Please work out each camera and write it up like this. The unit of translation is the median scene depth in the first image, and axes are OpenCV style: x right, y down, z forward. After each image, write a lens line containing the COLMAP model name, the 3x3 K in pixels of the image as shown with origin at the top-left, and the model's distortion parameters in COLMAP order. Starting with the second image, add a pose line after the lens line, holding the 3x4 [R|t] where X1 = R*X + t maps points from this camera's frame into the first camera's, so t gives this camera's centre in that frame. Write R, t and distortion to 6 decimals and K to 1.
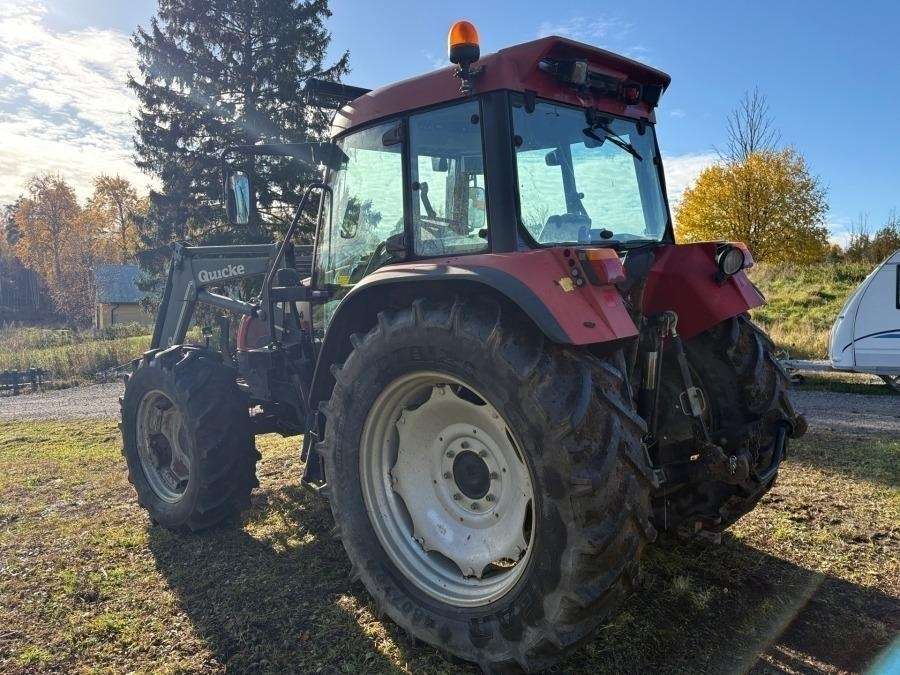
lens RADIAL K [[727.4, 0, 446.8], [0, 727.4, 344.2], [0, 0, 1]] dist [0.036348, -0.028063]
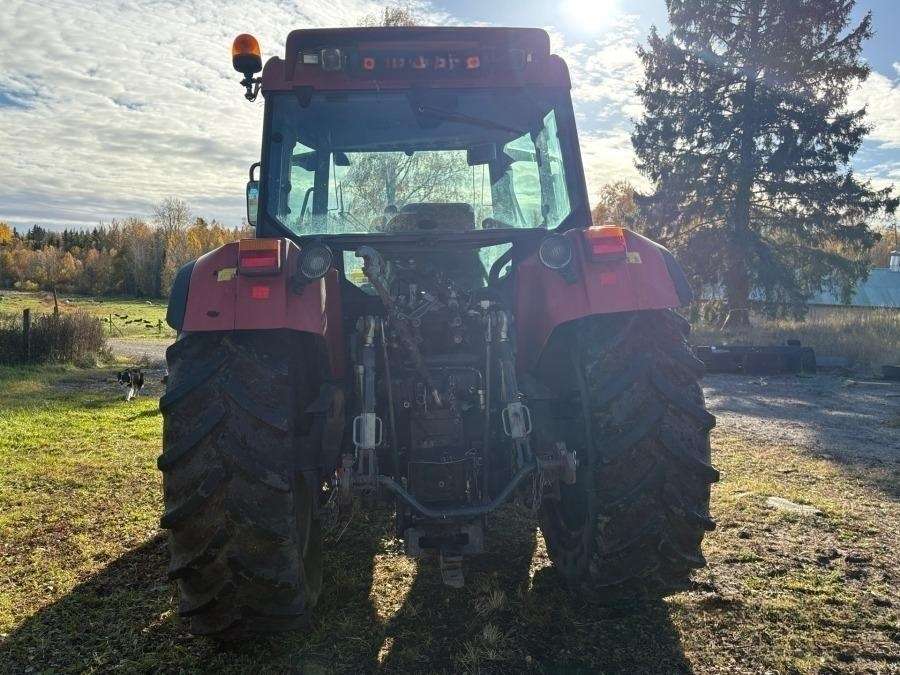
lens RADIAL K [[721.3, 0, 458.0], [0, 721.3, 345.6], [0, 0, 1]] dist [0.064378, -0.063674]
pose [[0.750585, 0.074149, -0.656601, 0.094311], [-0.069559, 0.997029, 0.033077, -0.003239], [0.657103, 0.020846, 0.753513, 0.036194]]
